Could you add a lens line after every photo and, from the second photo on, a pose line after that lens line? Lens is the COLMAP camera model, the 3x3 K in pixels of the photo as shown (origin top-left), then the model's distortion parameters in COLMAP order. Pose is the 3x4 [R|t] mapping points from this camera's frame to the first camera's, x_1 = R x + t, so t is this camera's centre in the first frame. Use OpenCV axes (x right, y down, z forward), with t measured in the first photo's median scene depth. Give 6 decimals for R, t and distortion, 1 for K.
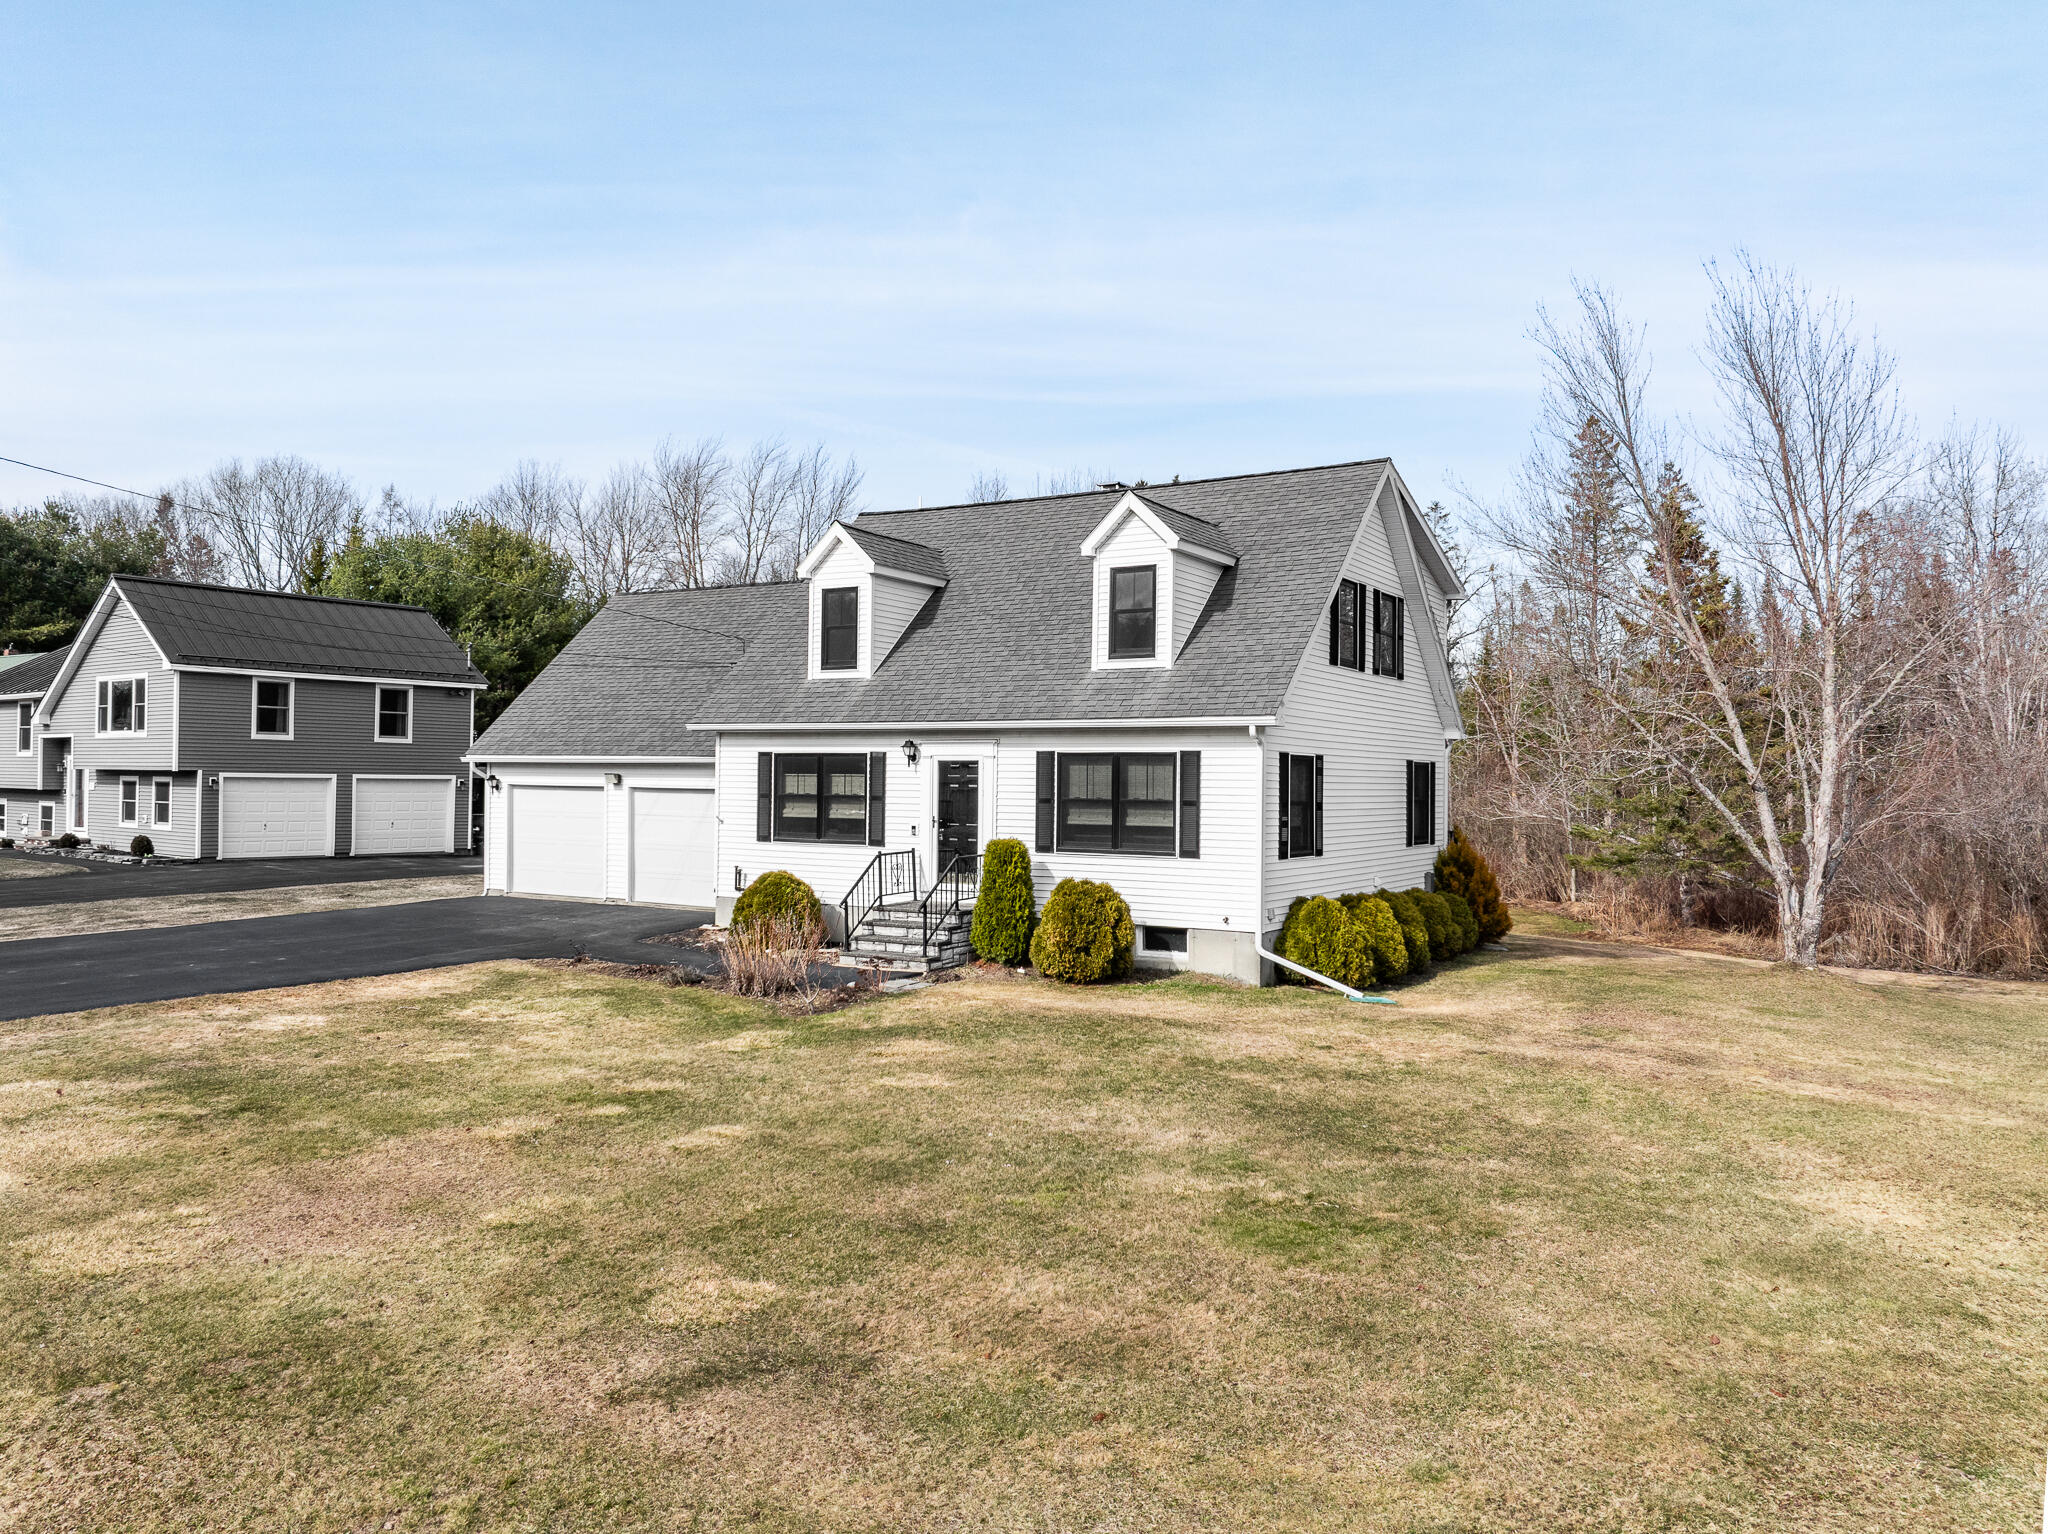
lens RADIAL K [[1486.9, 0, 1016.6], [0, 1486.9, 764.9], [0, 0, 1]] dist [-0.051233, -0.004773]
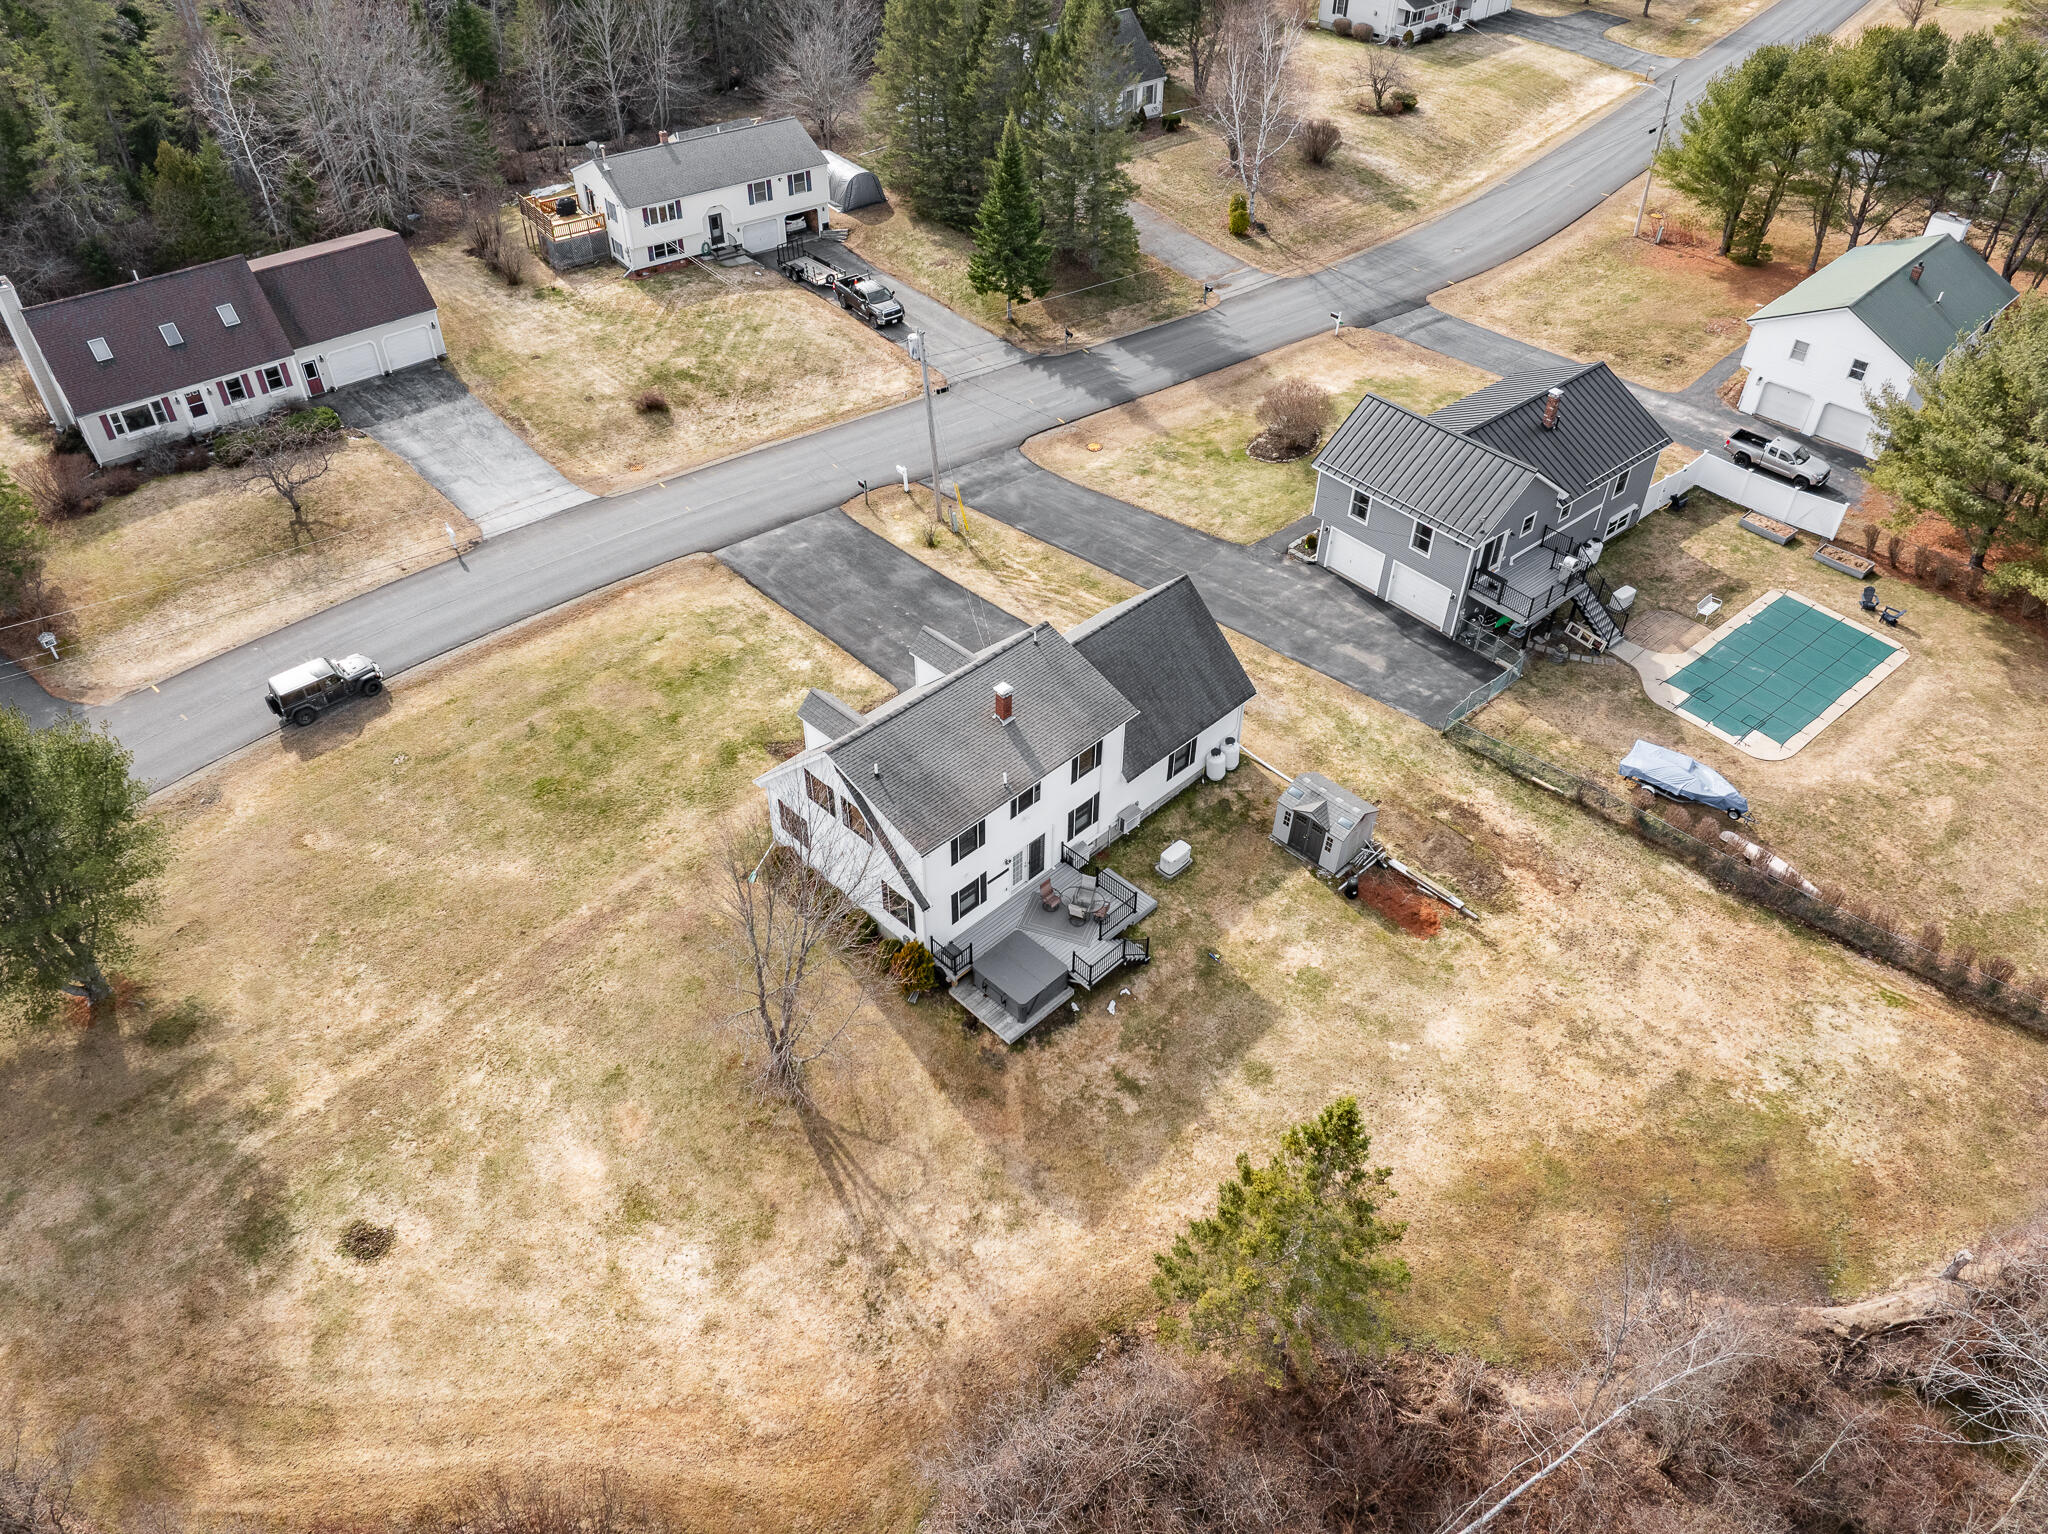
lens RADIAL K [[1426.3, 0, 1021.3], [0, 1426.3, 776.6], [0, 0, 1]] dist [-0.038914, 0.003011]
pose [[-0.230333, 0.636912, -0.735724, 1.703465], [0.003086, 0.756527, 0.653955, -1.506201], [0.973107, 0.148357, -0.176219, 1.652527]]
